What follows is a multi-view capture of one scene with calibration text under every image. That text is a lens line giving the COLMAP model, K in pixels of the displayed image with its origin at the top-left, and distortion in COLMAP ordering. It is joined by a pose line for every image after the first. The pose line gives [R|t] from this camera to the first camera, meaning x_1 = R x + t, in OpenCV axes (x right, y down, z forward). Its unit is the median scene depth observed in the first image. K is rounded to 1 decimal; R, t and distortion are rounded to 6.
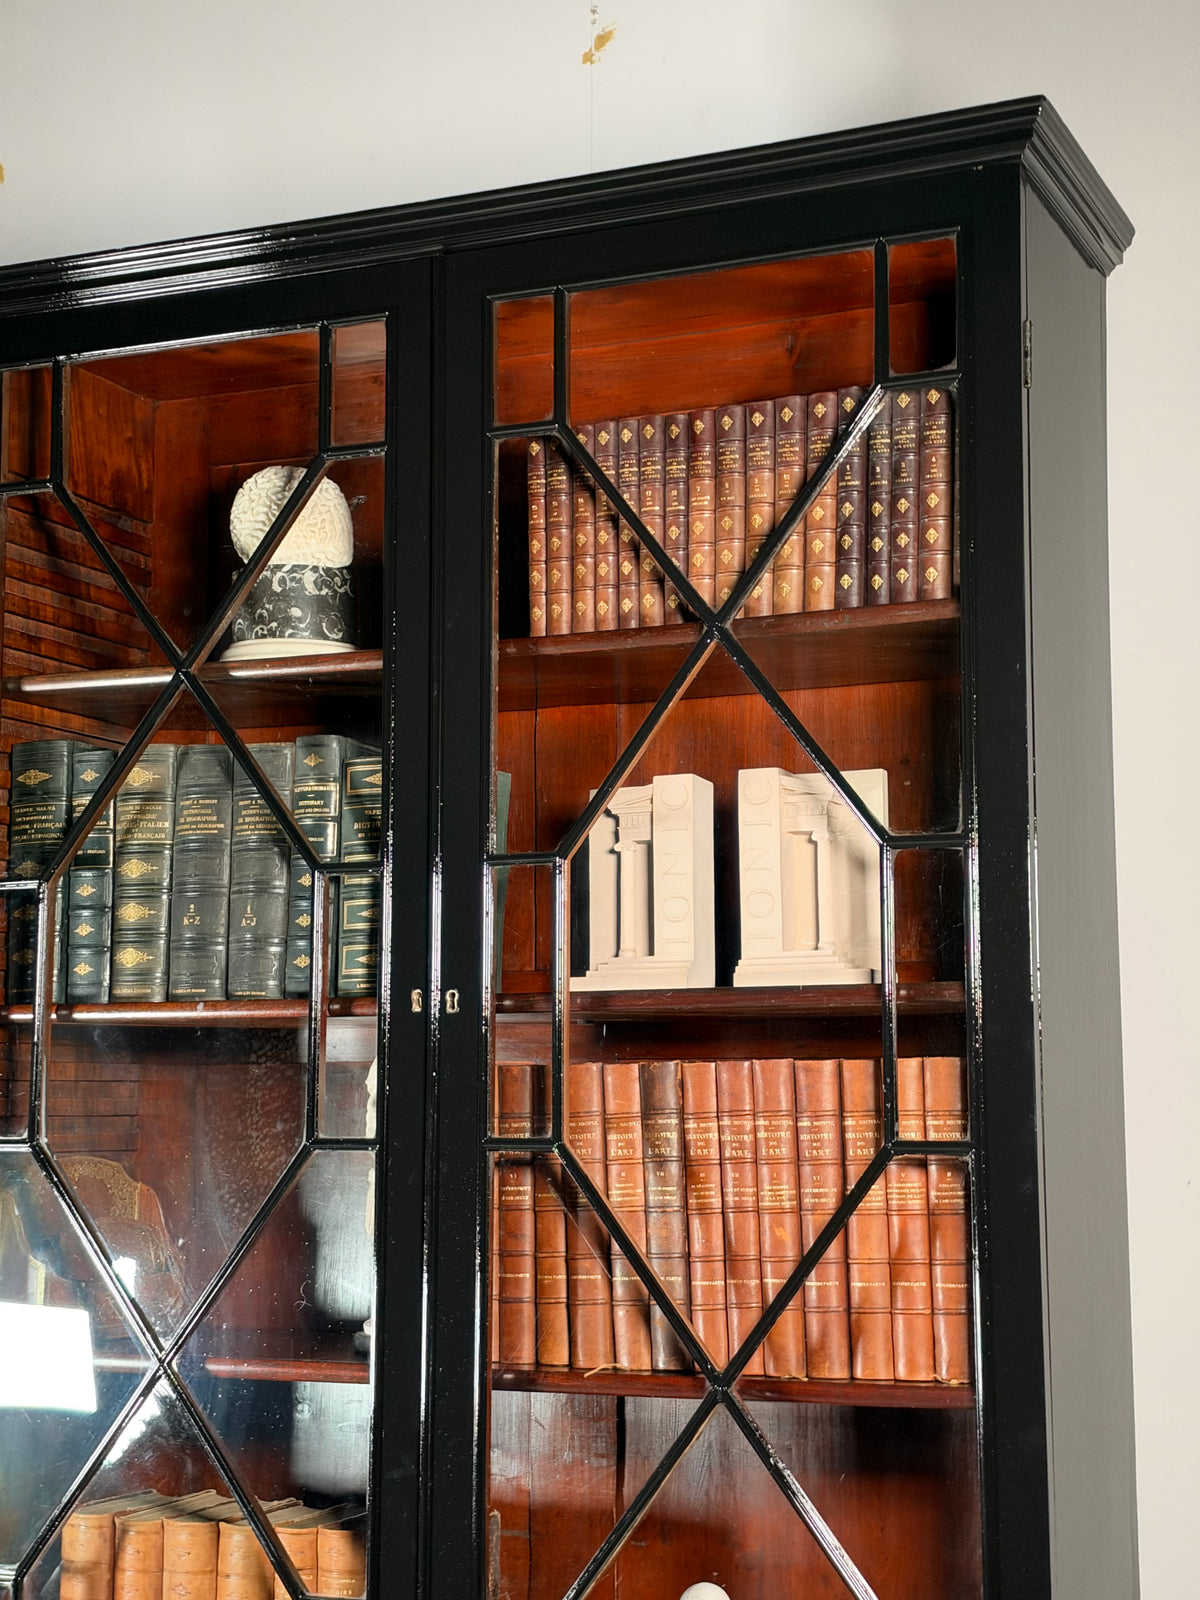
lens RADIAL K [[2485.3, 0, 627.4], [0, 2485.3, 786.2], [0, 0, 1]] dist [0.234768, -0.220638]
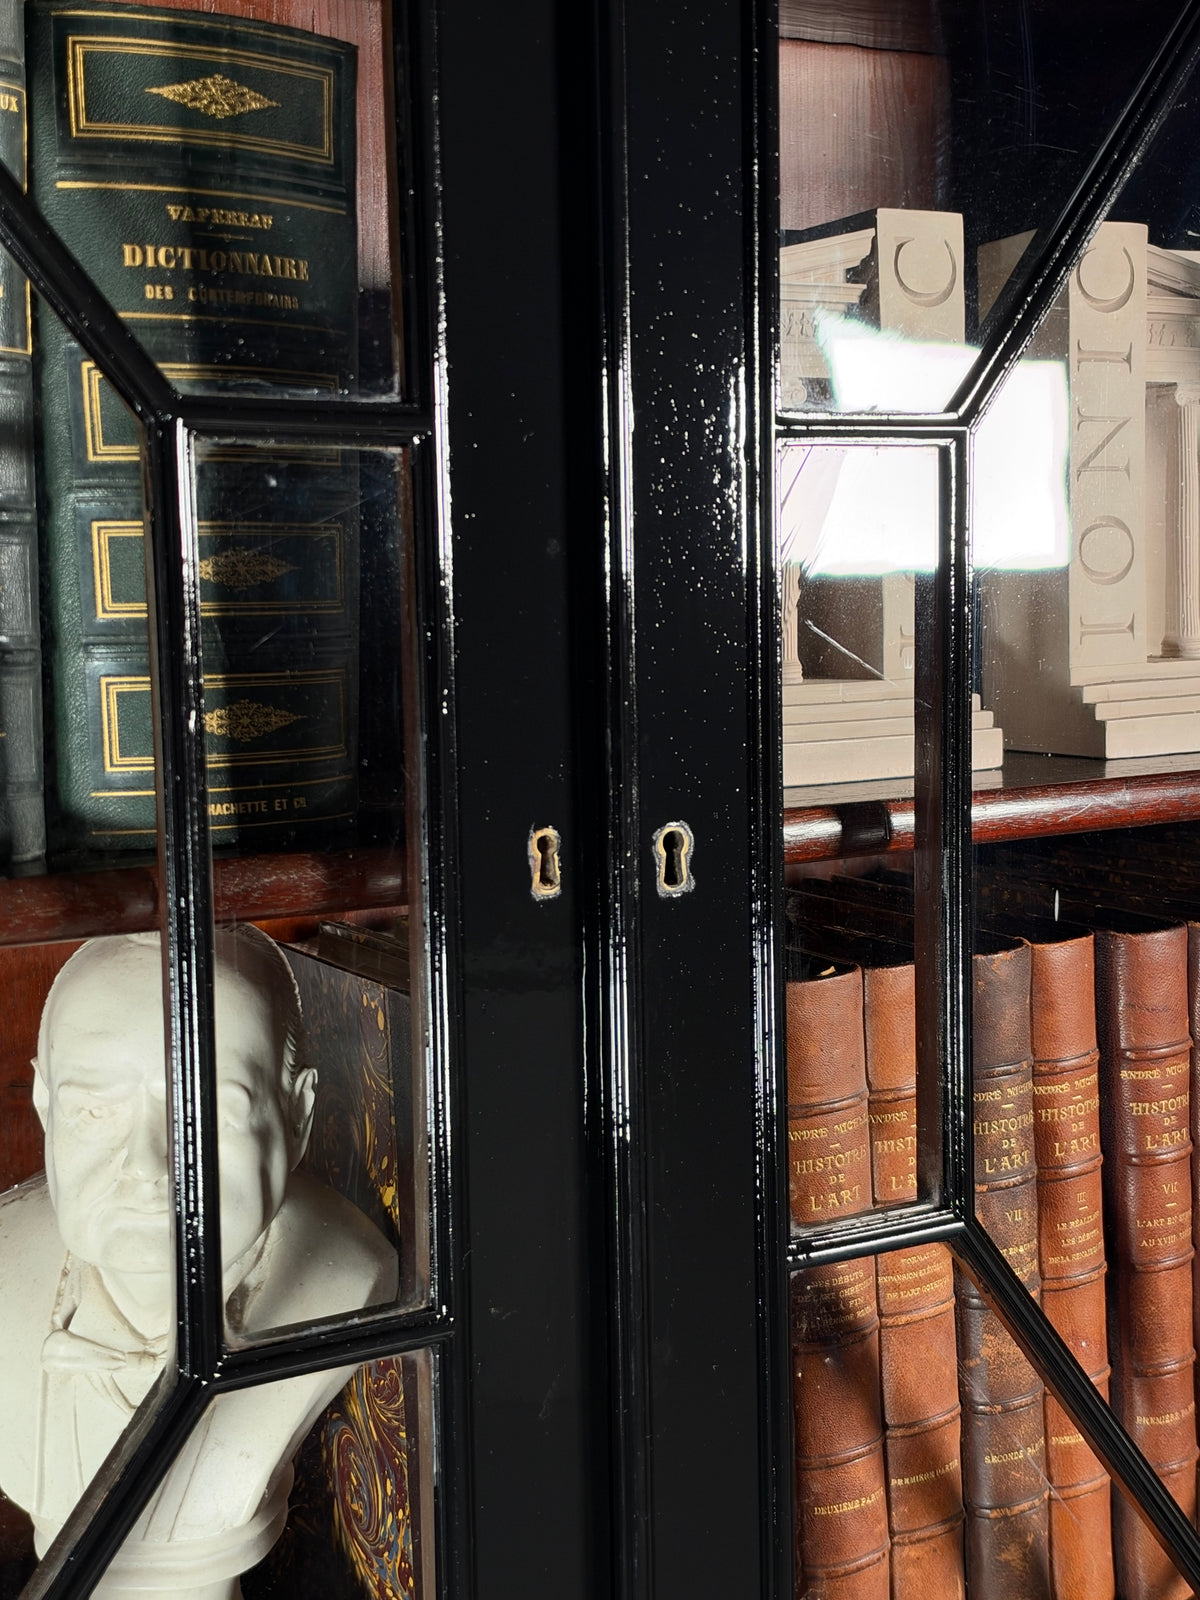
lens RADIAL K [[2172.5, 0, 614.8], [0, 2172.5, 802.7], [0, 0, 1]] dist [0.247810, -0.644889]
pose [[0.581020, -0.098505, 0.807906, -0.281017], [-0.090147, 0.978752, 0.184167, 0.024960], [-0.808881, -0.179836, 0.559795, 0.781834]]
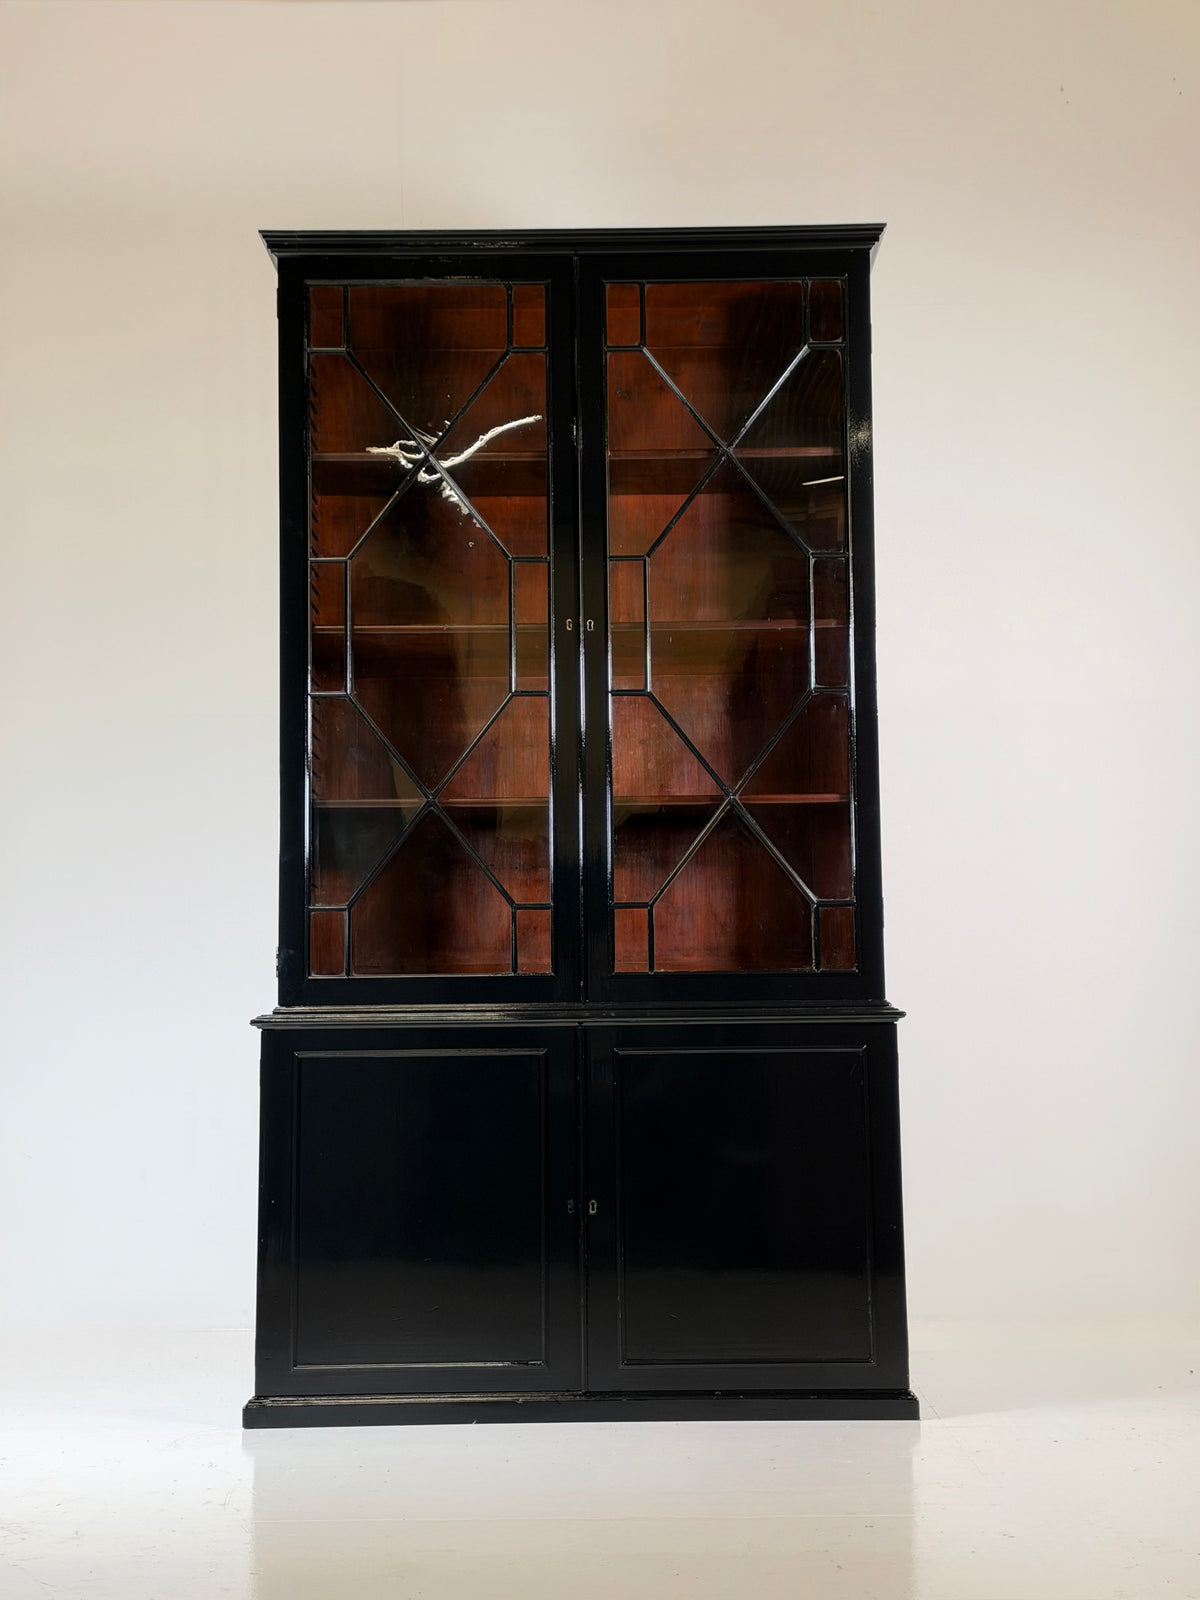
lens RADIAL K [[2172.5, 0, 614.8], [0, 2172.5, 802.7], [0, 0, 1]] dist [0.247810, -0.644889]
pose [[0.917226, 0.028209, 0.397367, -0.704799], [-0.040977, 0.998880, 0.023674, 0.175340], [-0.396254, -0.037997, 0.917354, -0.617153]]
